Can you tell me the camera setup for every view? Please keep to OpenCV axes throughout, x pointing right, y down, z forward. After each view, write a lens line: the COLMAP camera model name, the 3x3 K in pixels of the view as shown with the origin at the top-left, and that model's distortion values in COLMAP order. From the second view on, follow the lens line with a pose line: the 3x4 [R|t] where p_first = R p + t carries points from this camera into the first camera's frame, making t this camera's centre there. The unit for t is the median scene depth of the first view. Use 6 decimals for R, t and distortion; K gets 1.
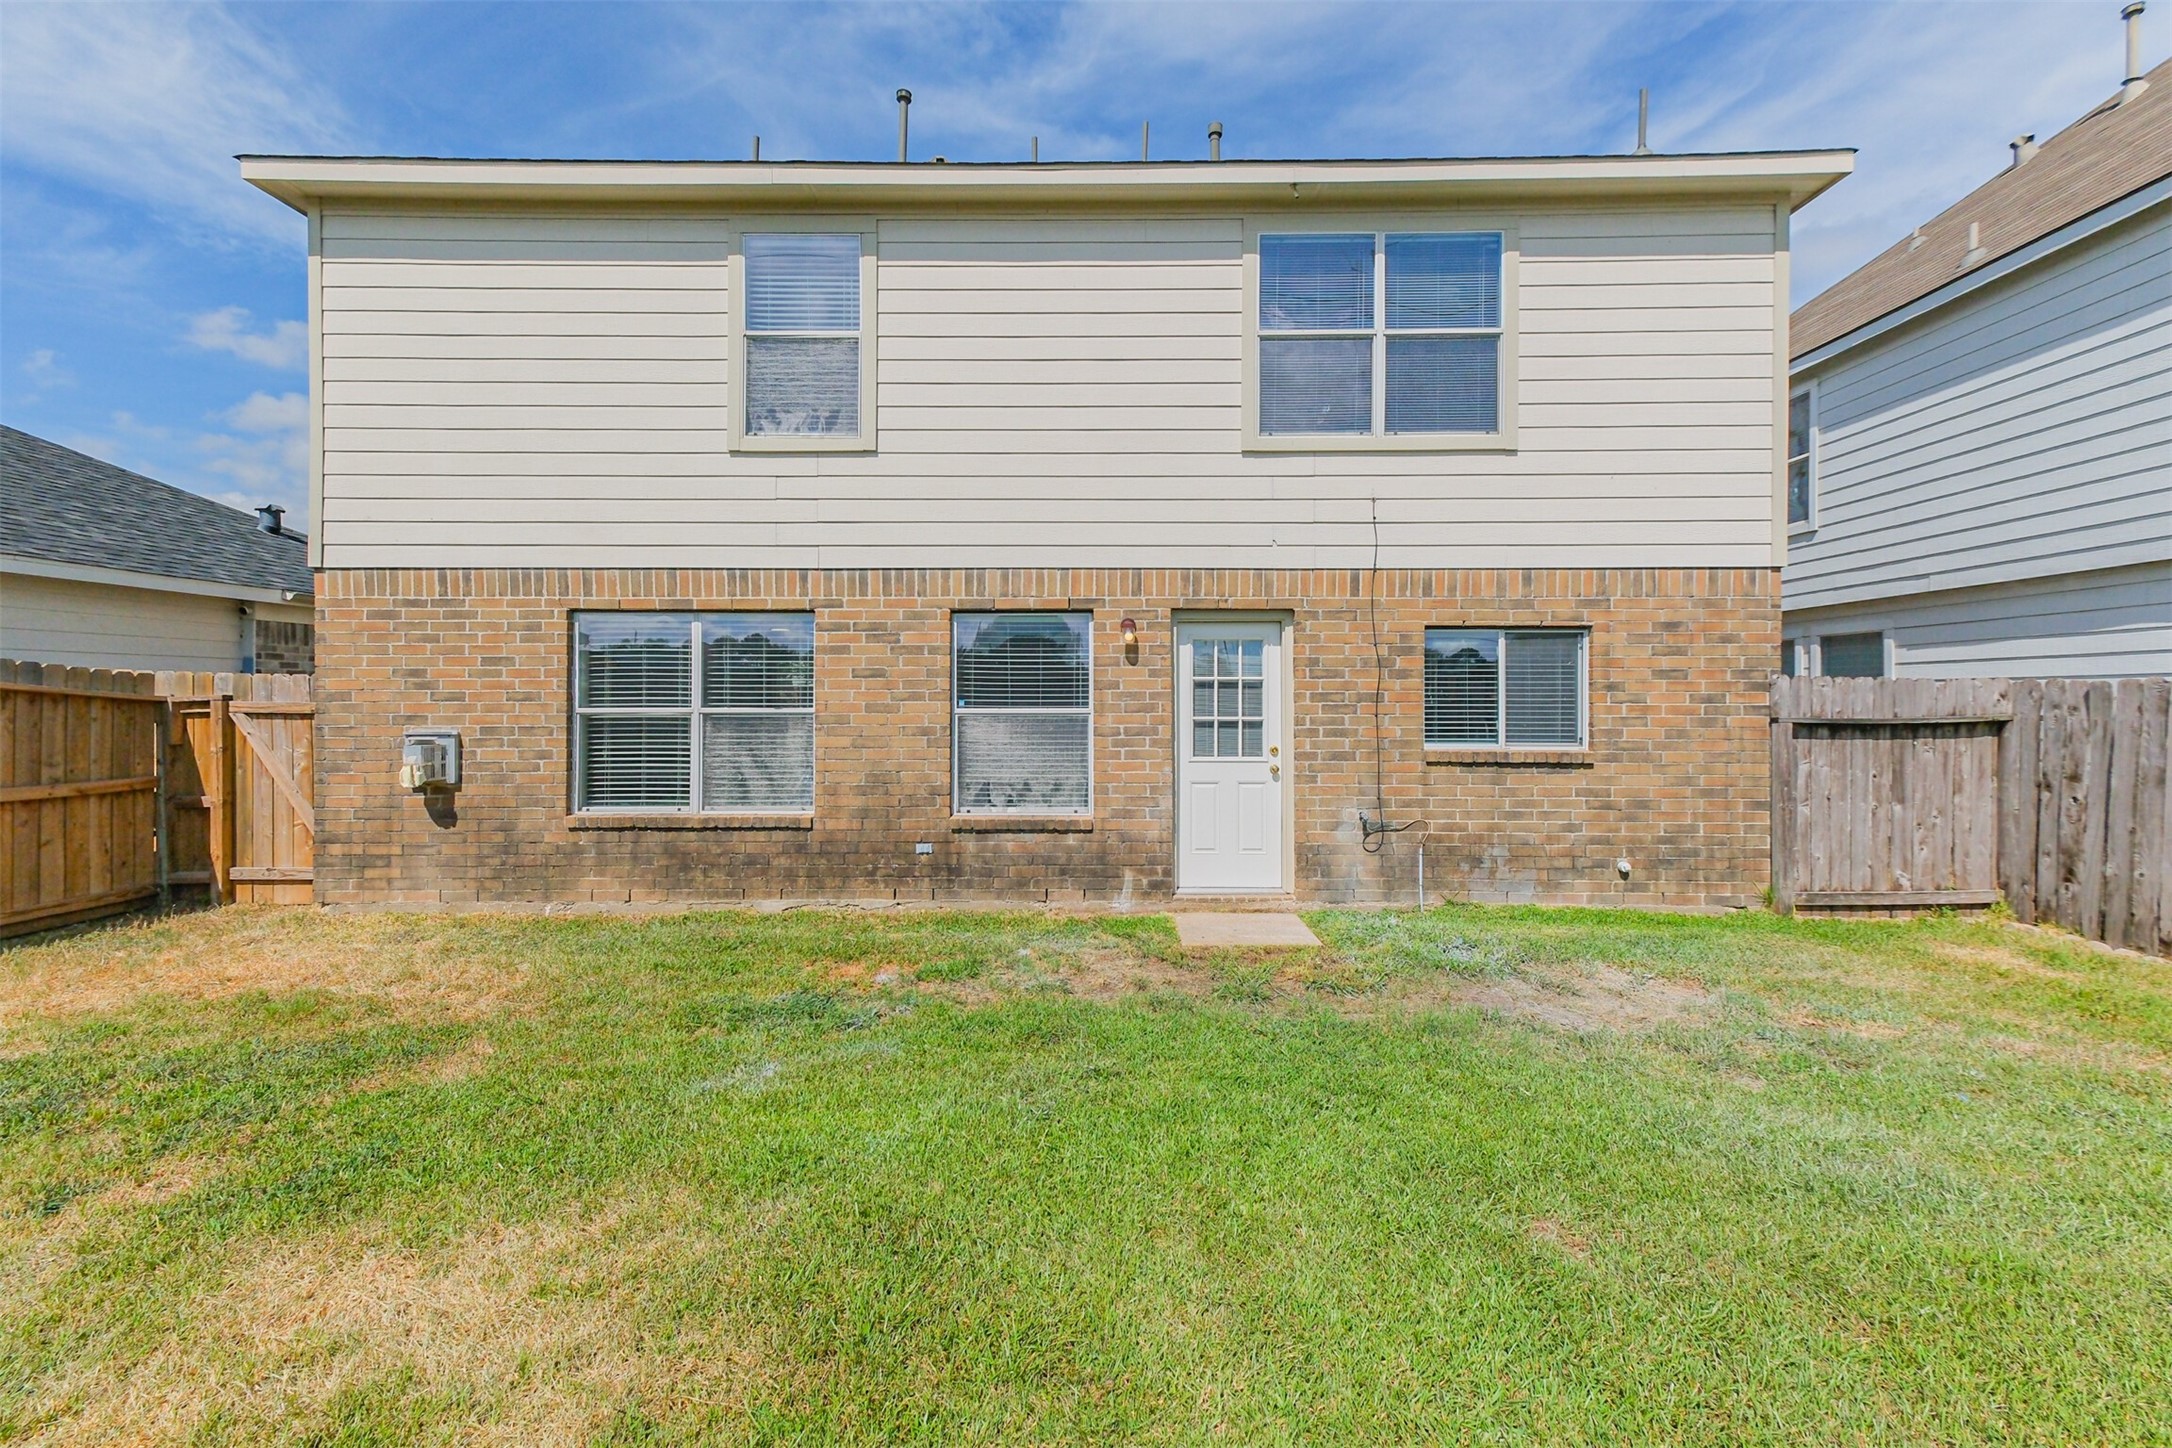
lens RADIAL K [[963.7, 0, 1117.6], [0, 963.7, 702.8], [0, 0, 1]] dist [0.010943, -0.000808]
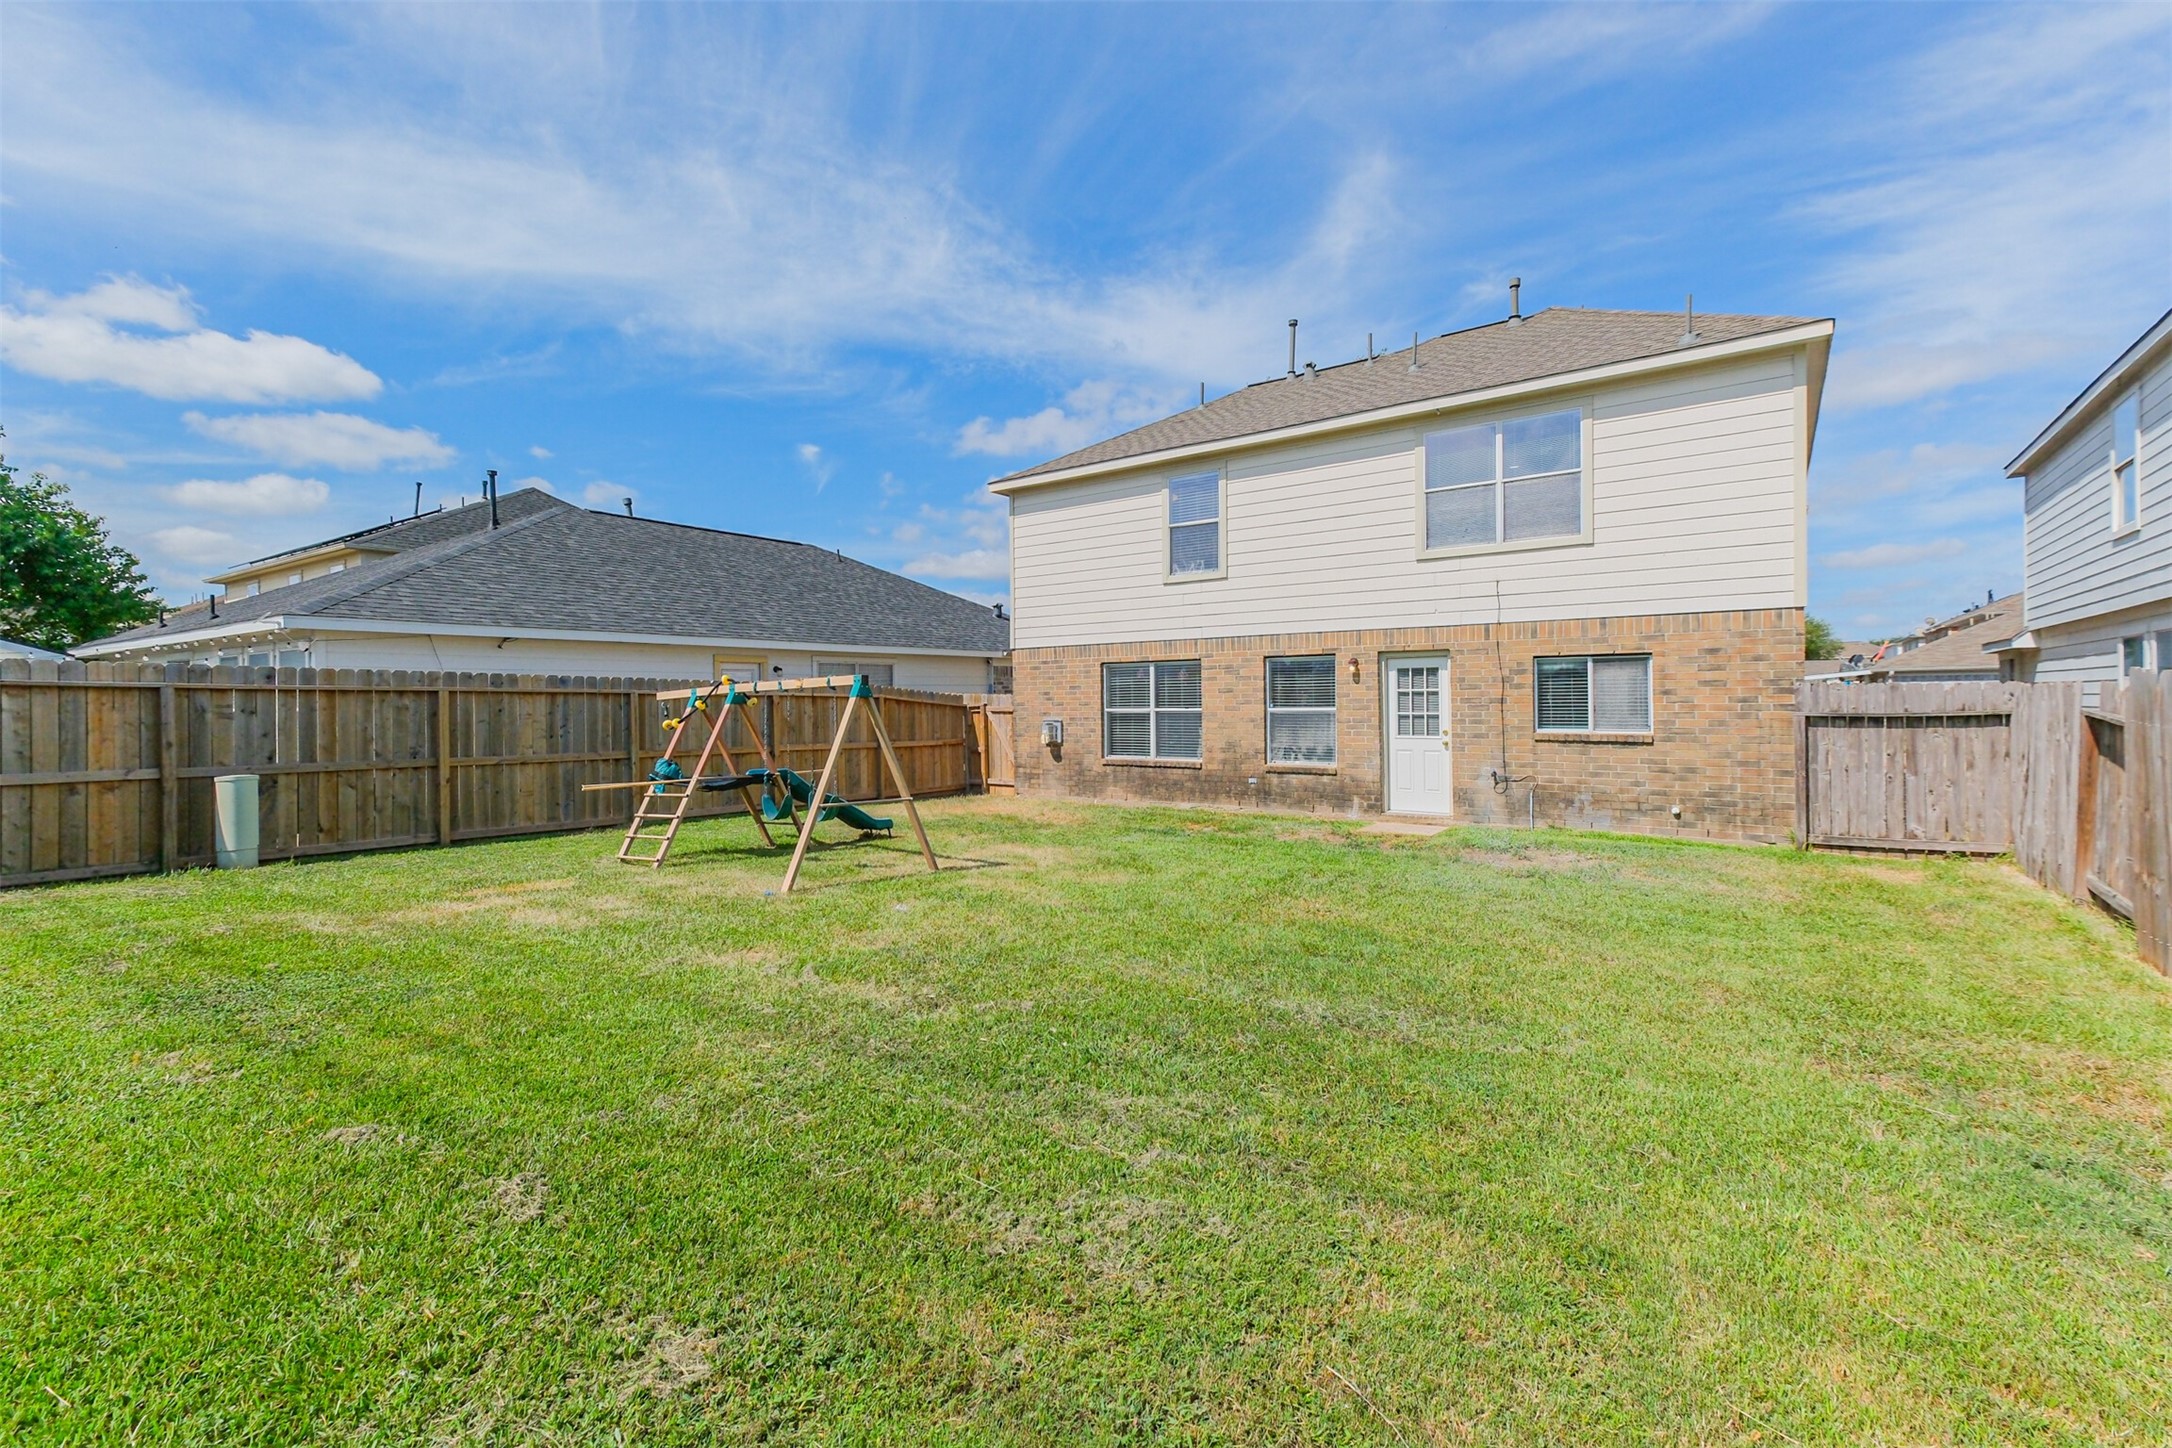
lens RADIAL K [[963.7, 0, 1076.7], [0, 963.7, 710.0], [0, 0, 1]] dist [0.010943, -0.000808]
pose [[0.805369, -0.003620, -0.592762, 0.664748], [0.017990, 0.999670, 0.018338, -0.033017], [0.592501, -0.025432, 0.805169, -0.770422]]
